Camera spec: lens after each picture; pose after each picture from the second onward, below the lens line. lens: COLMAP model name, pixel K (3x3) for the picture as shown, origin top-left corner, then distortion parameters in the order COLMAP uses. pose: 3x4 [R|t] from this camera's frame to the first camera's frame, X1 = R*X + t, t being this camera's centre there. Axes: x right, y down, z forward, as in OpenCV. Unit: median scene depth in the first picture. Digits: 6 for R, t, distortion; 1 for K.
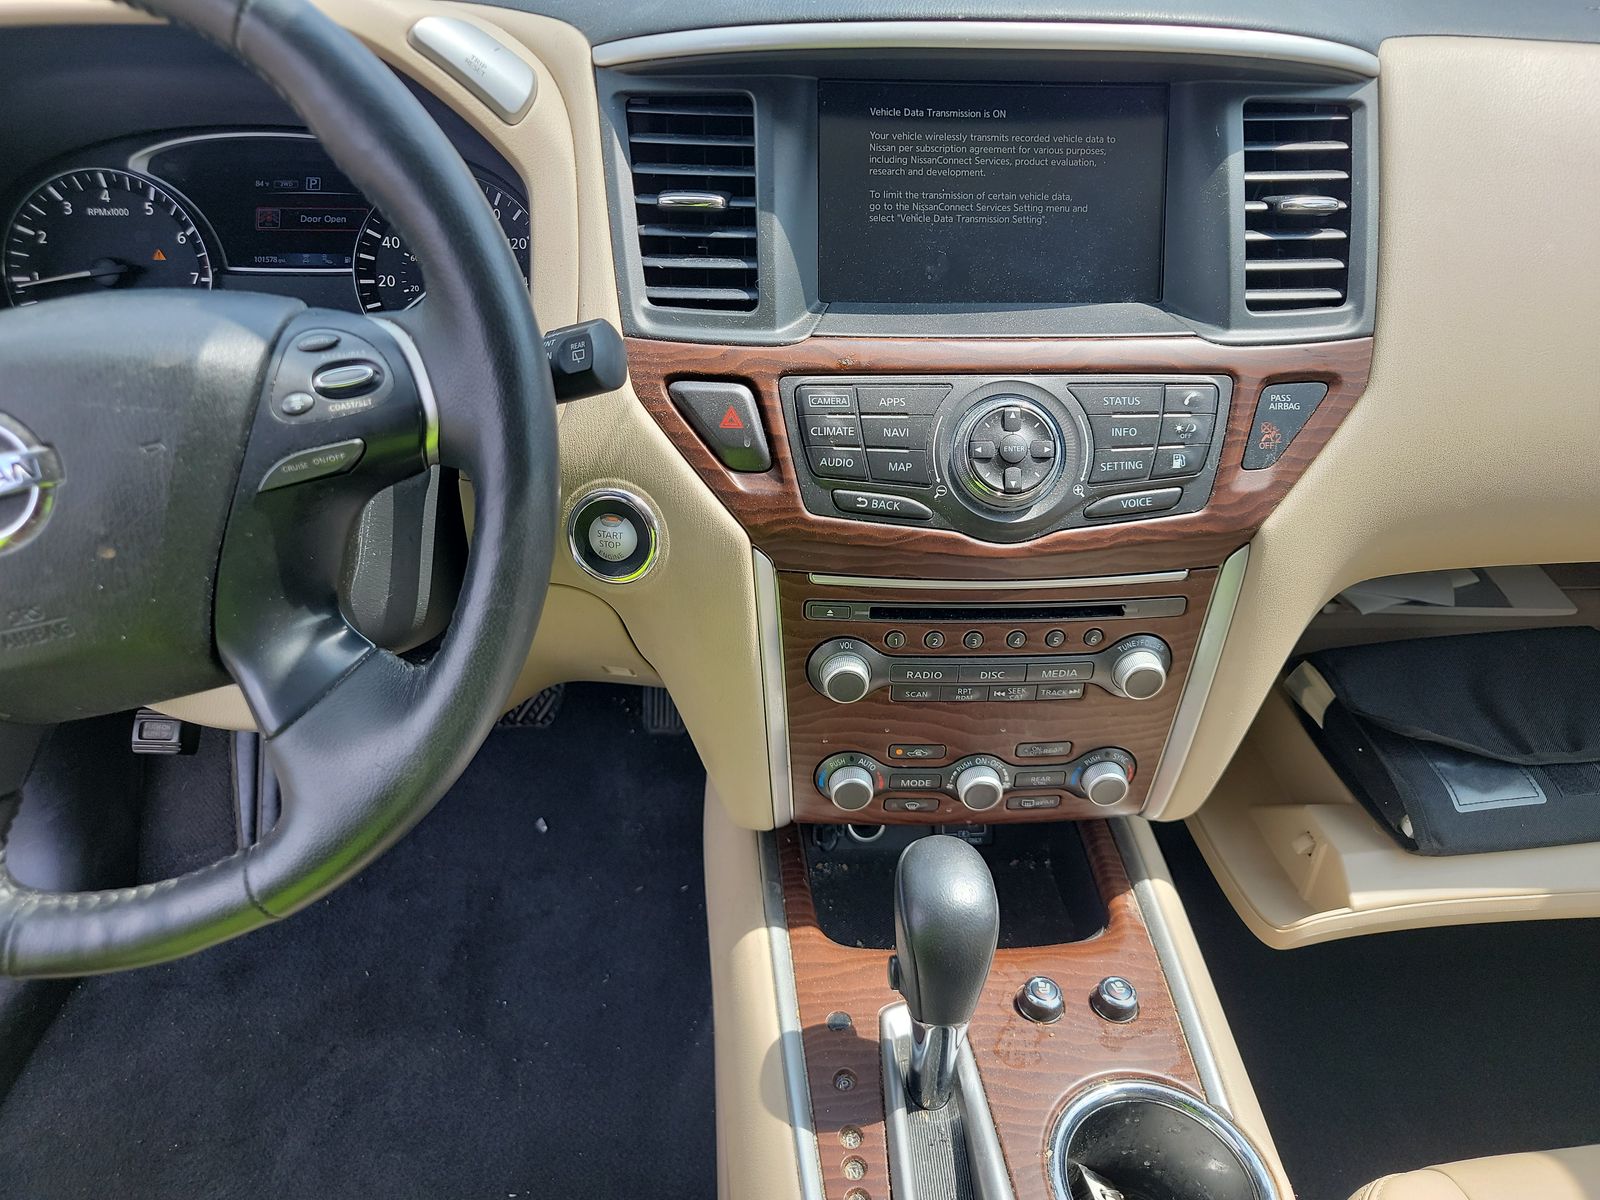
lens RADIAL K [[1137.4, 0, 790.5], [0, 1137.4, 589.9], [0, 0, 1]] dist [0.057724, -0.048173]
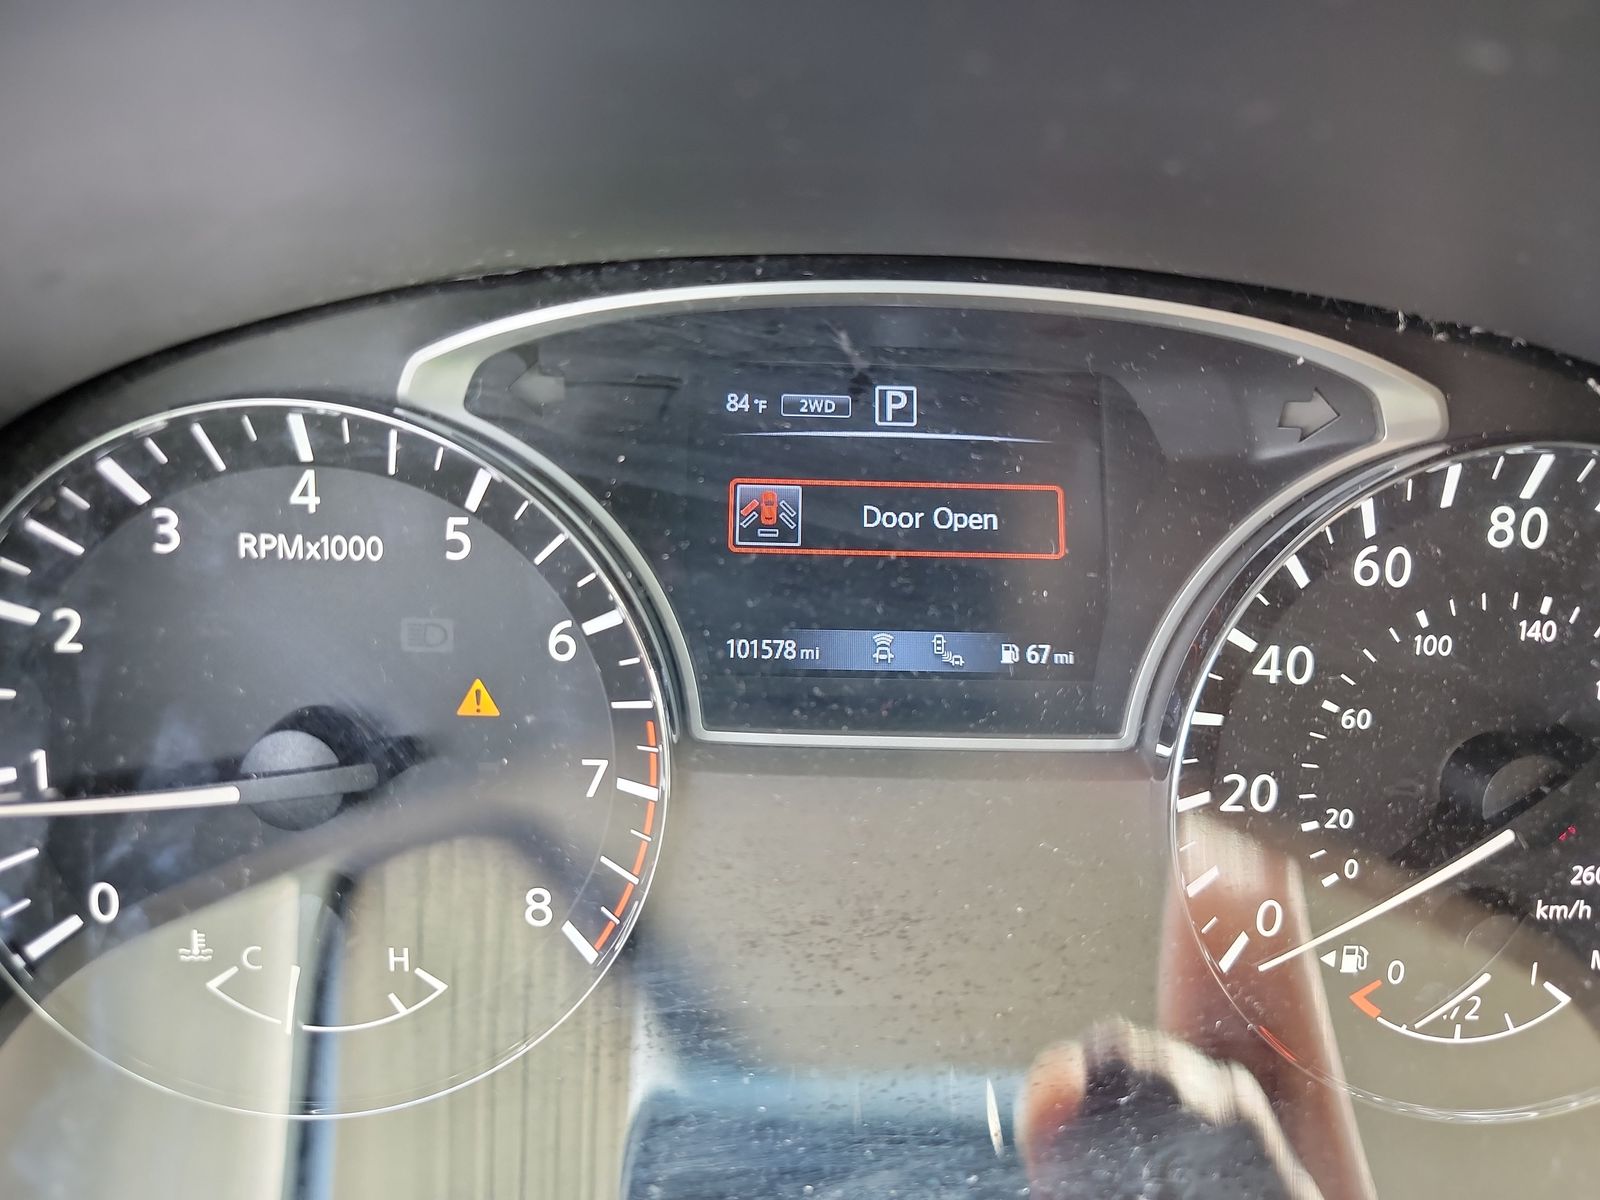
lens RADIAL K [[1158.5, 0, 800.0], [0, 1158.5, 600.0], [0, 0, 1]] dist [-0.005029, -0.000639]
pose [[0.999122, 0.038878, -0.015595, -0.537115], [-0.039321, 0.998800, -0.029212, -0.355244], [0.014441, 0.029800, 0.999452, 0.832842]]
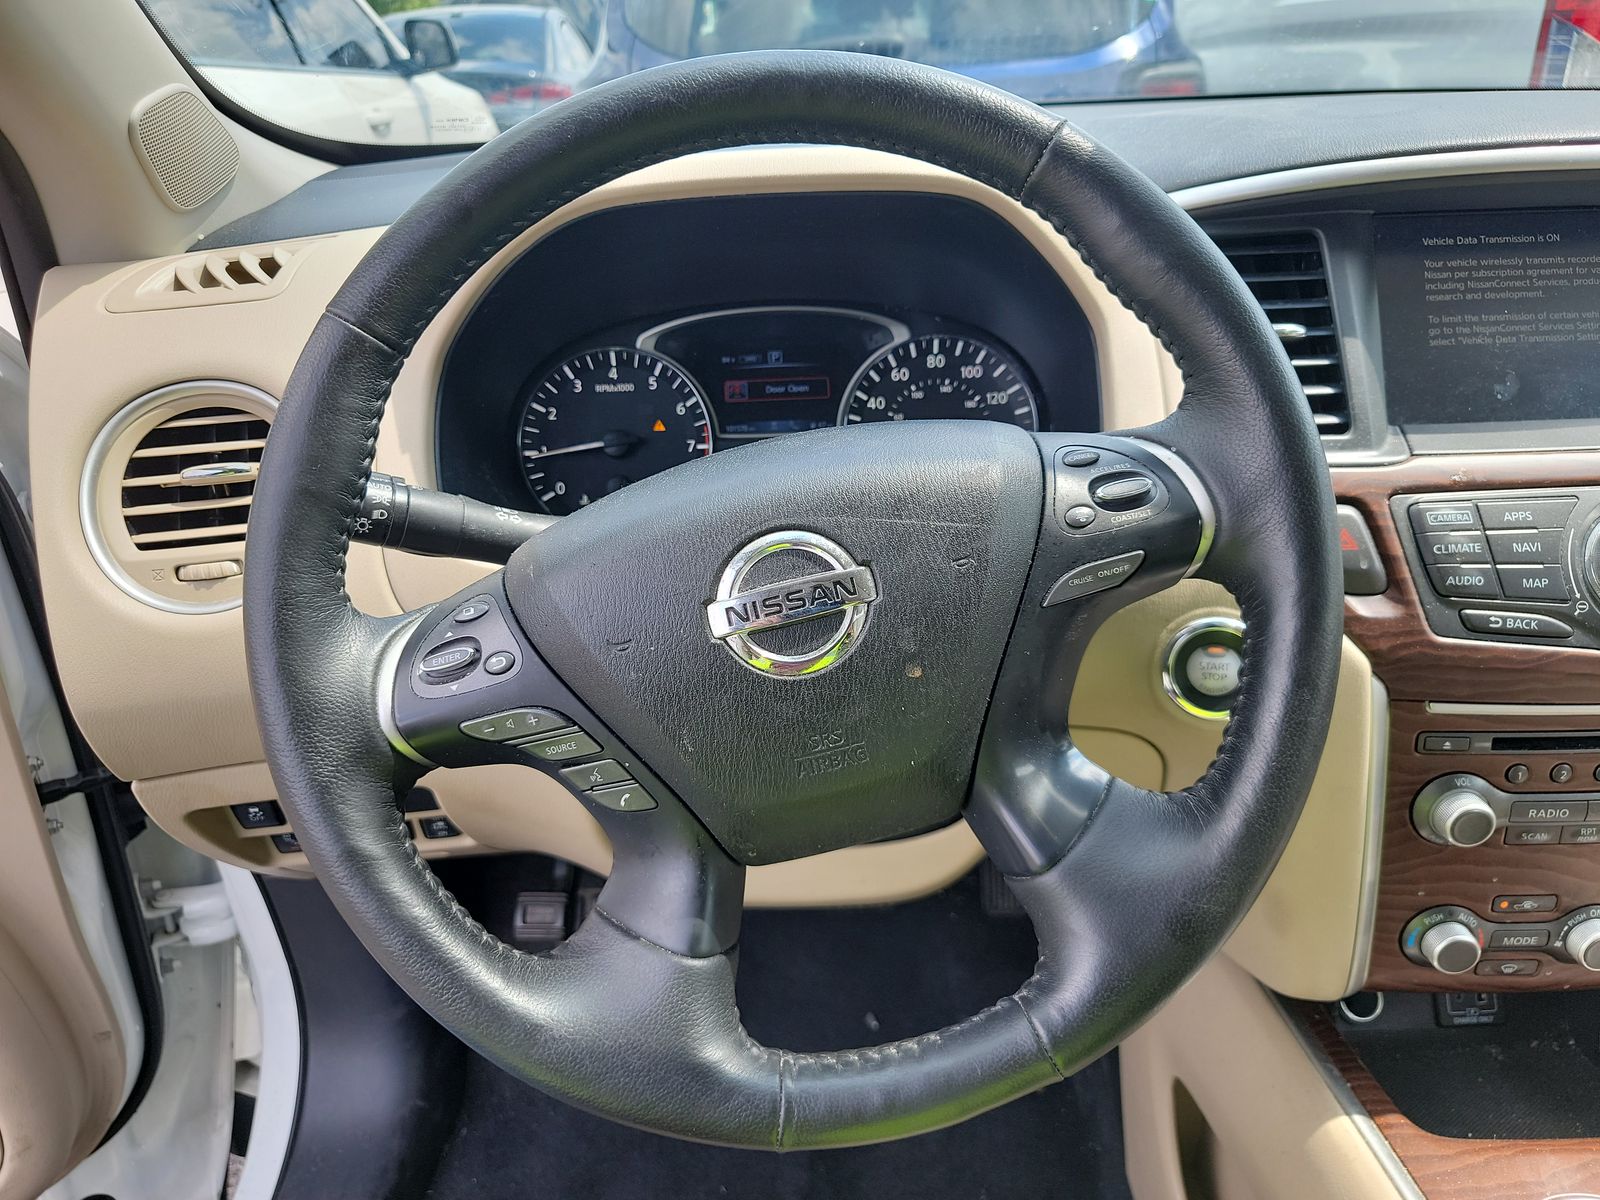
lens RADIAL K [[1137.4, 0, 790.5], [0, 1137.4, 589.9], [0, 0, 1]] dist [0.057724, -0.048173]
pose [[0.998029, -0.037643, -0.050209, -0.441151], [0.028296, 0.984098, -0.175359, 0.044563], [0.056011, 0.173592, 0.983223, 0.027077]]
